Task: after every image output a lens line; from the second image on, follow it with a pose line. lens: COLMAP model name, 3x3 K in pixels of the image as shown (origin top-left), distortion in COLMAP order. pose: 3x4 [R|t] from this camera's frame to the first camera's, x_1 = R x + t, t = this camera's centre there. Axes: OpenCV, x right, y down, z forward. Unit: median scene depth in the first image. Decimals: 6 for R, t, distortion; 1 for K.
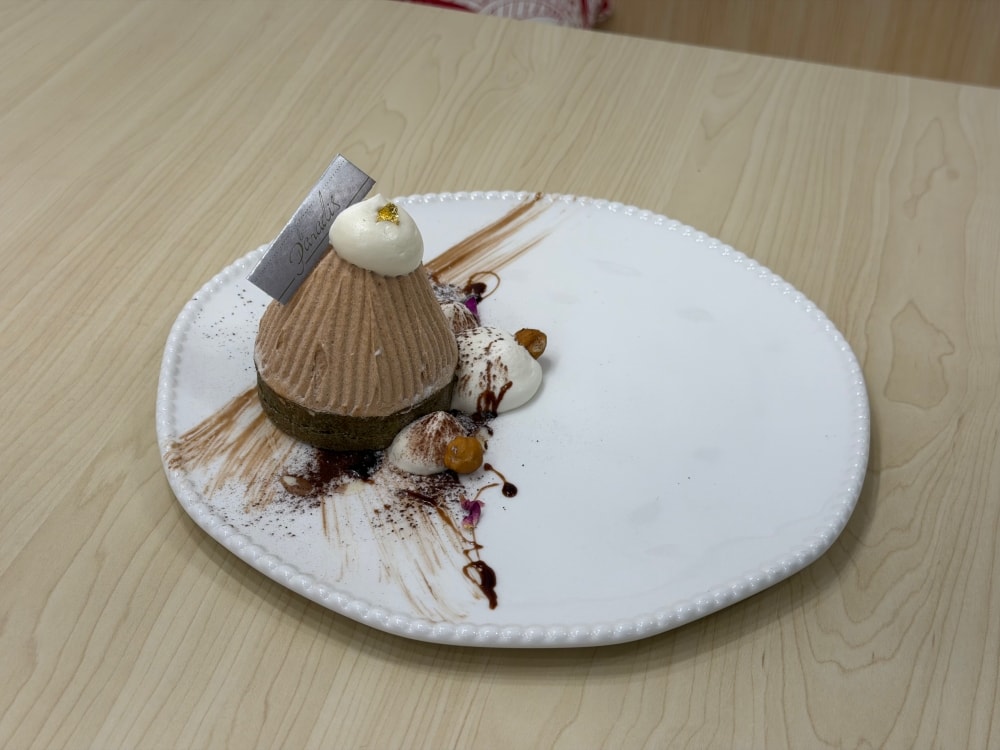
lens RADIAL K [[1396.4, 0, 498.9], [0, 1396.4, 377.5], [0, 0, 1]] dist [0.144433, 0.000000]
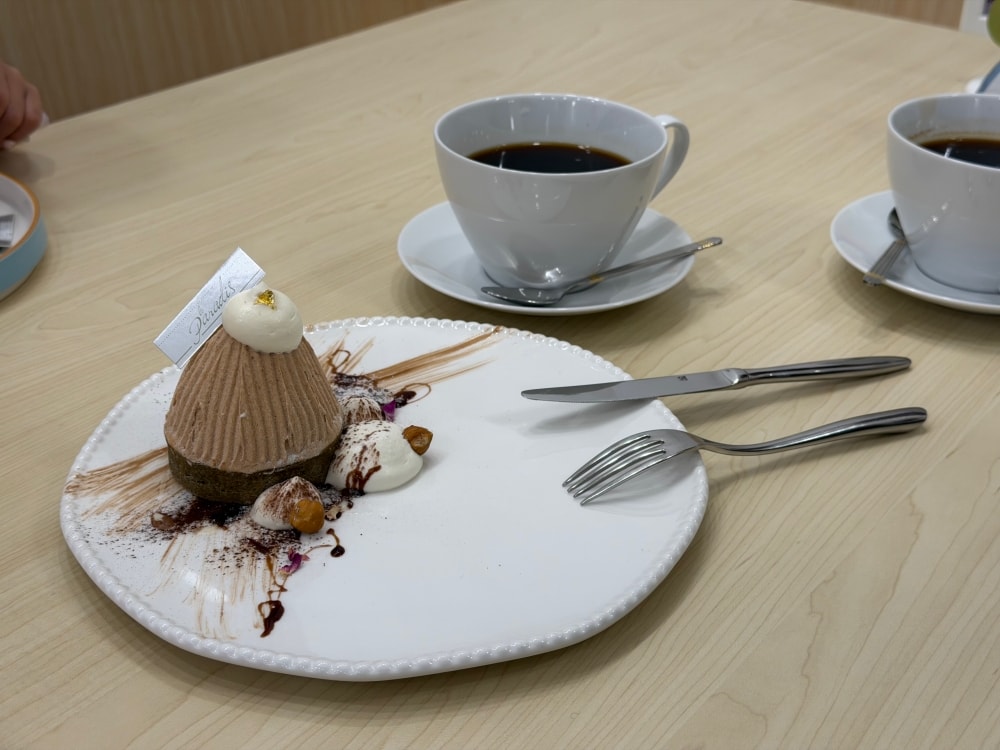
lens RADIAL K [[1396.4, 0, 501.7], [0, 1396.4, 373.5], [0, 0, 1]] dist [0.144433, 0.000000]
pose [[0.967073, 0.110147, -0.229427, 0.379955], [-0.144866, 0.979439, -0.140405, 0.079647], [0.209245, 0.169018, 0.963146, -0.085461]]
